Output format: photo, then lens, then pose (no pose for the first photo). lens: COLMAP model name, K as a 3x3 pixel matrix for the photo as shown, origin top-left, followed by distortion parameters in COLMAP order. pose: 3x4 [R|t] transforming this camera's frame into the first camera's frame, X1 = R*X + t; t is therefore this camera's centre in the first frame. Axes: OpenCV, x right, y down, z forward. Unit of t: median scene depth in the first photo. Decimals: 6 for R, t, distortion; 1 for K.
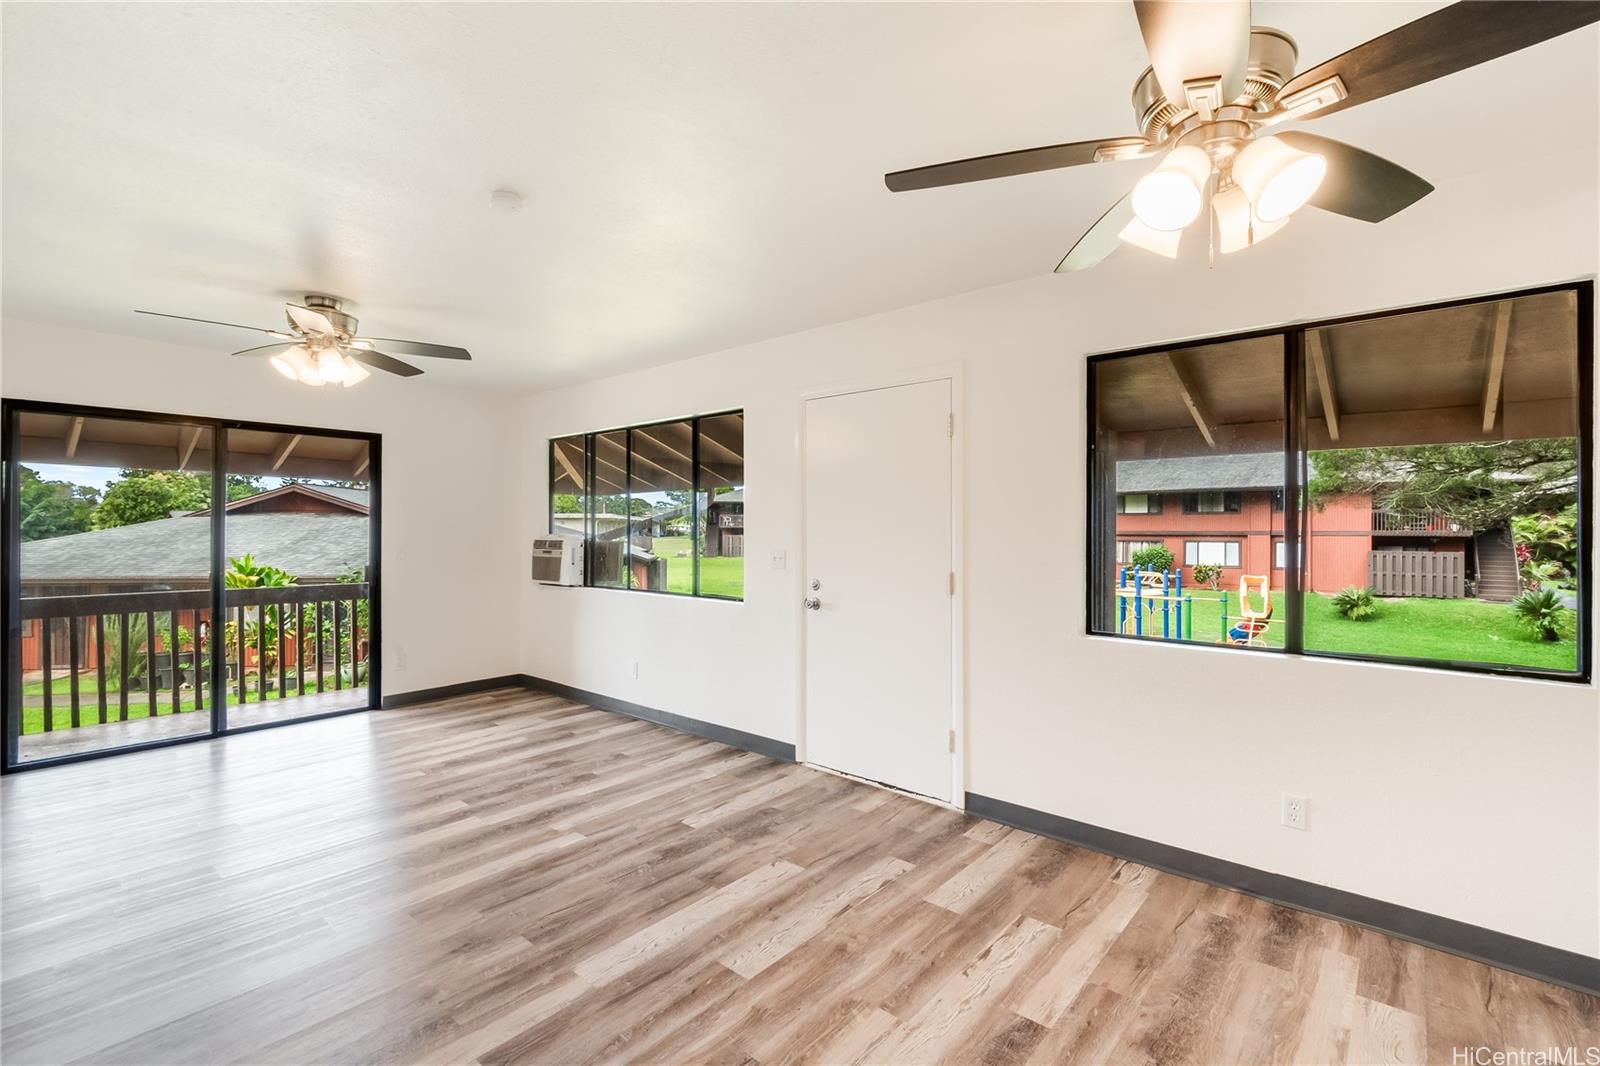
lens RADIAL K [[705.7, 0, 820.8], [0, 705.7, 525.7], [0, 0, 1]] dist [0.000551, 0.000083]
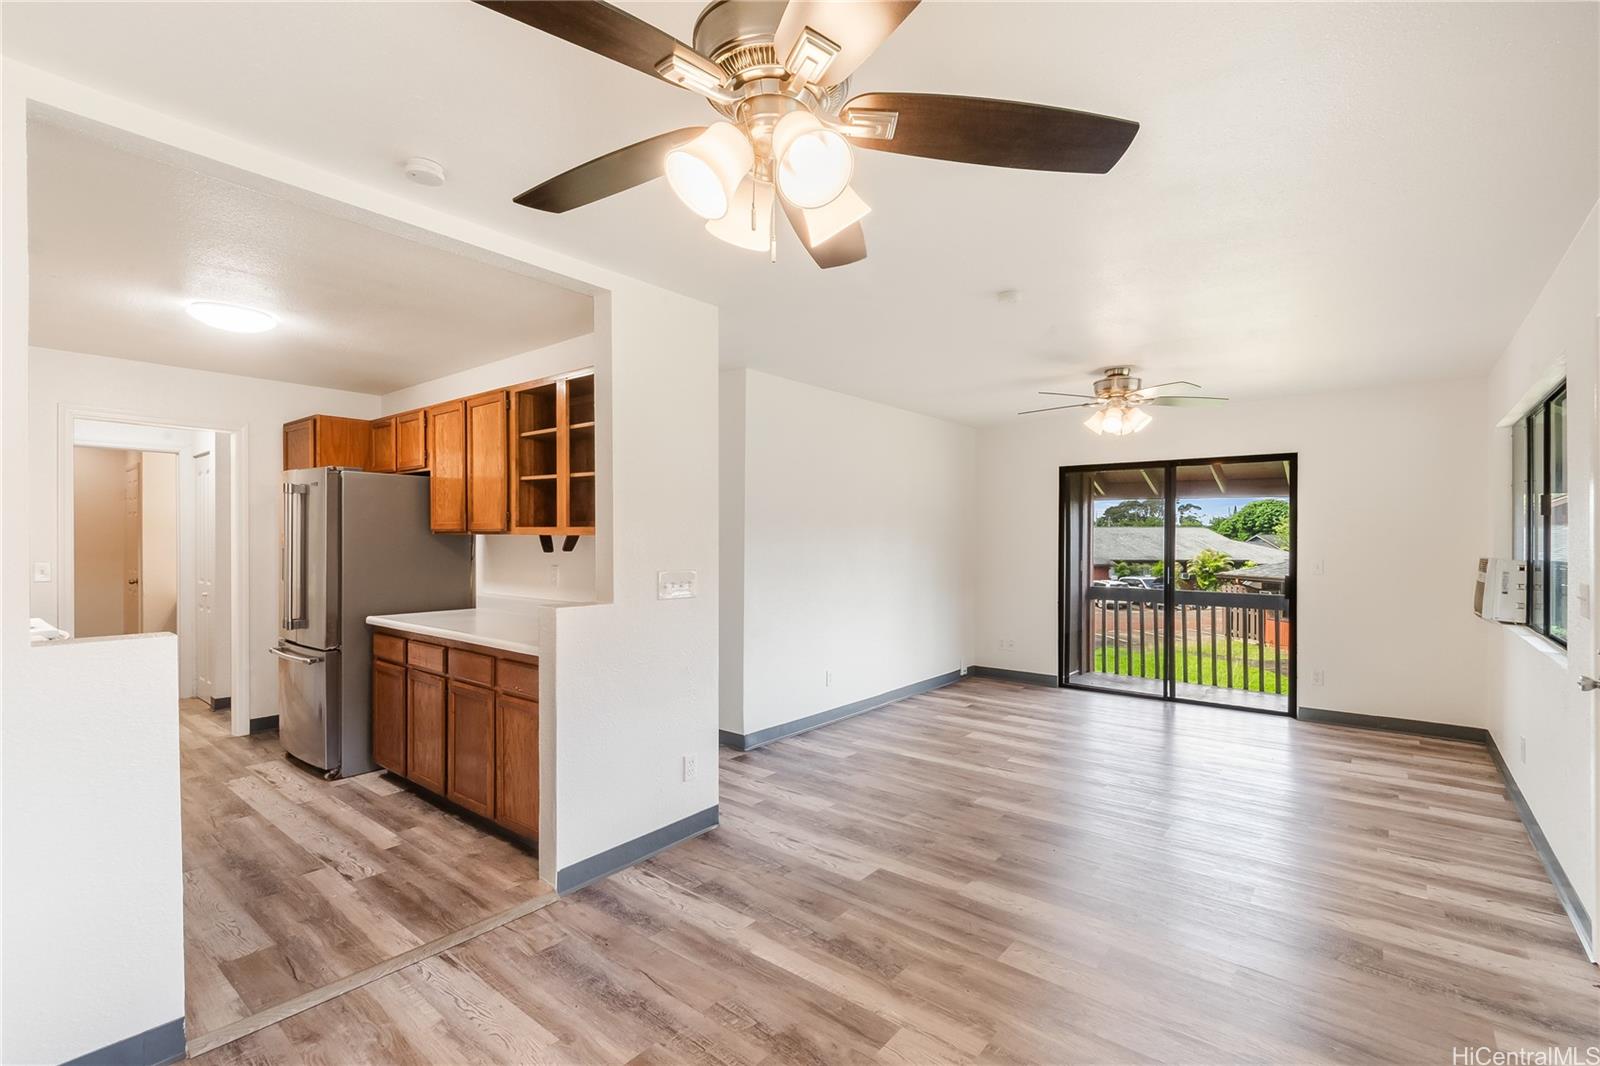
lens RADIAL K [[705.7, 0, 827.9], [0, 705.7, 548.9], [0, 0, 1]] dist [0.000322, 0.000130]
pose [[0.027821, 0.010373, -0.999559, 0.441548], [0.001248, 0.999945, 0.010412, -0.000191], [0.999612, -0.001537, 0.027806, 0.324725]]
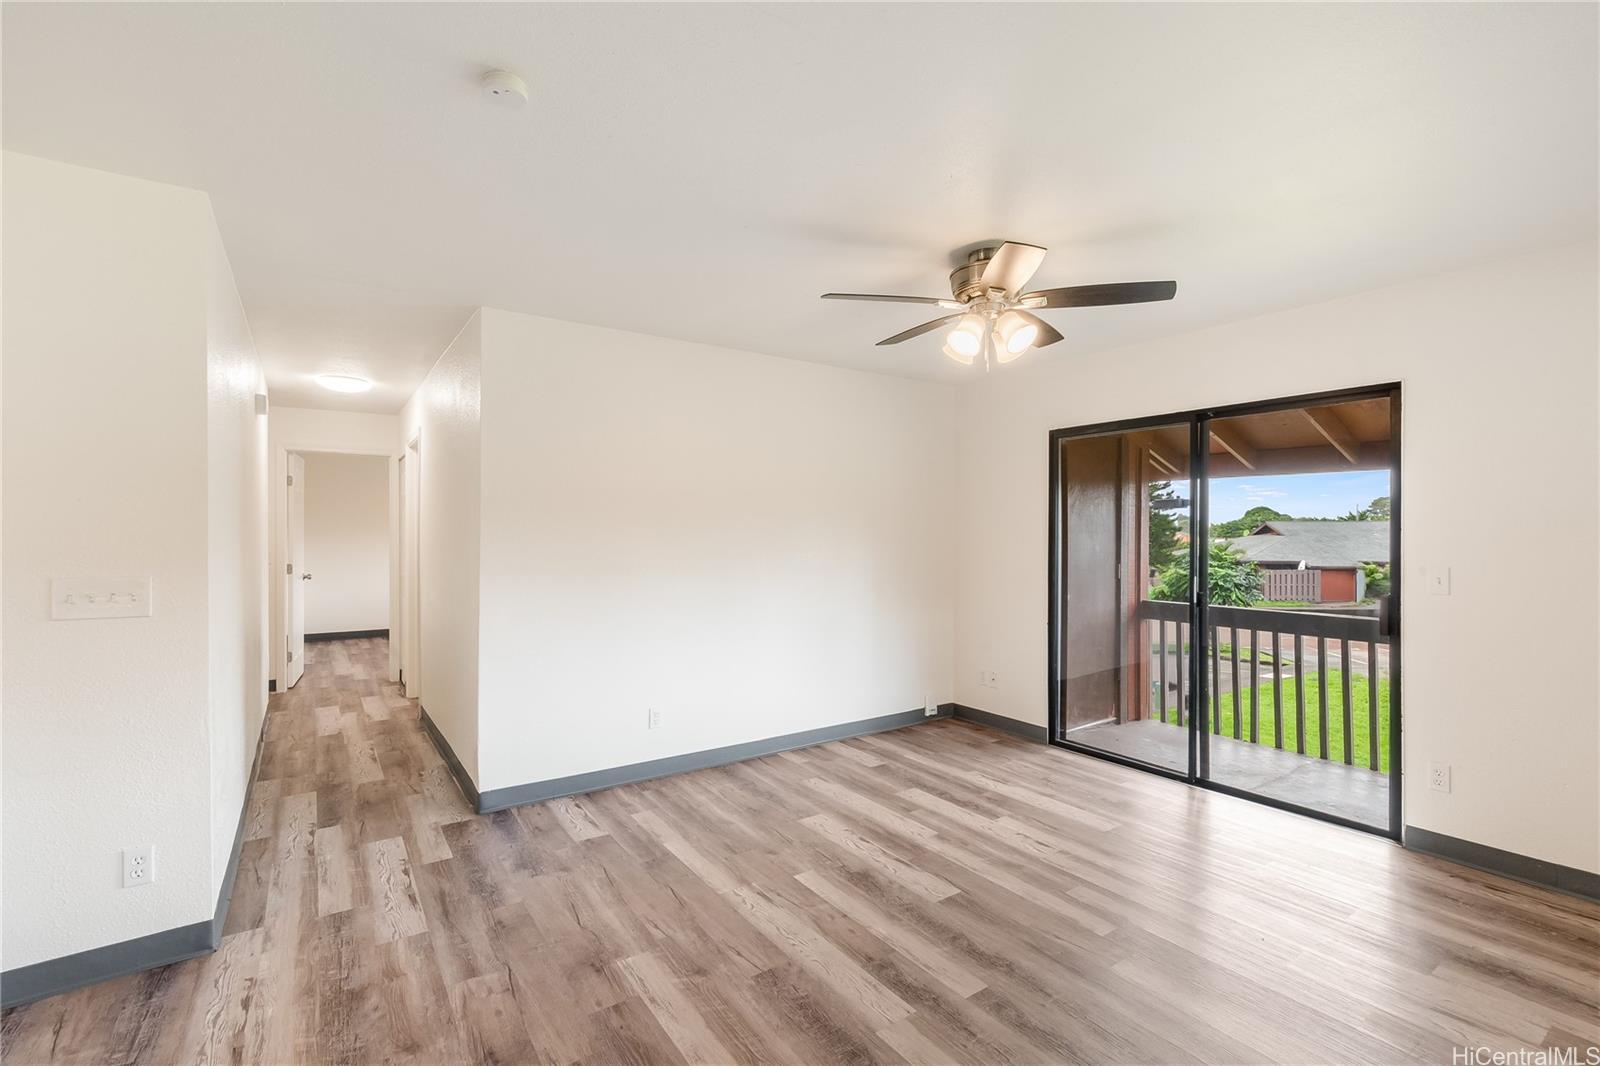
lens RADIAL K [[708.8, 0, 818.2], [0, 708.8, 539.4], [0, 0, 1]] dist [-0.000428, 0.000122]
pose [[-0.254660, 0.000152, -0.967031, 0.087349], [0.000850, 1.000000, -0.000067, 0.003445], [0.967030, -0.000839, -0.254660, 0.770428]]
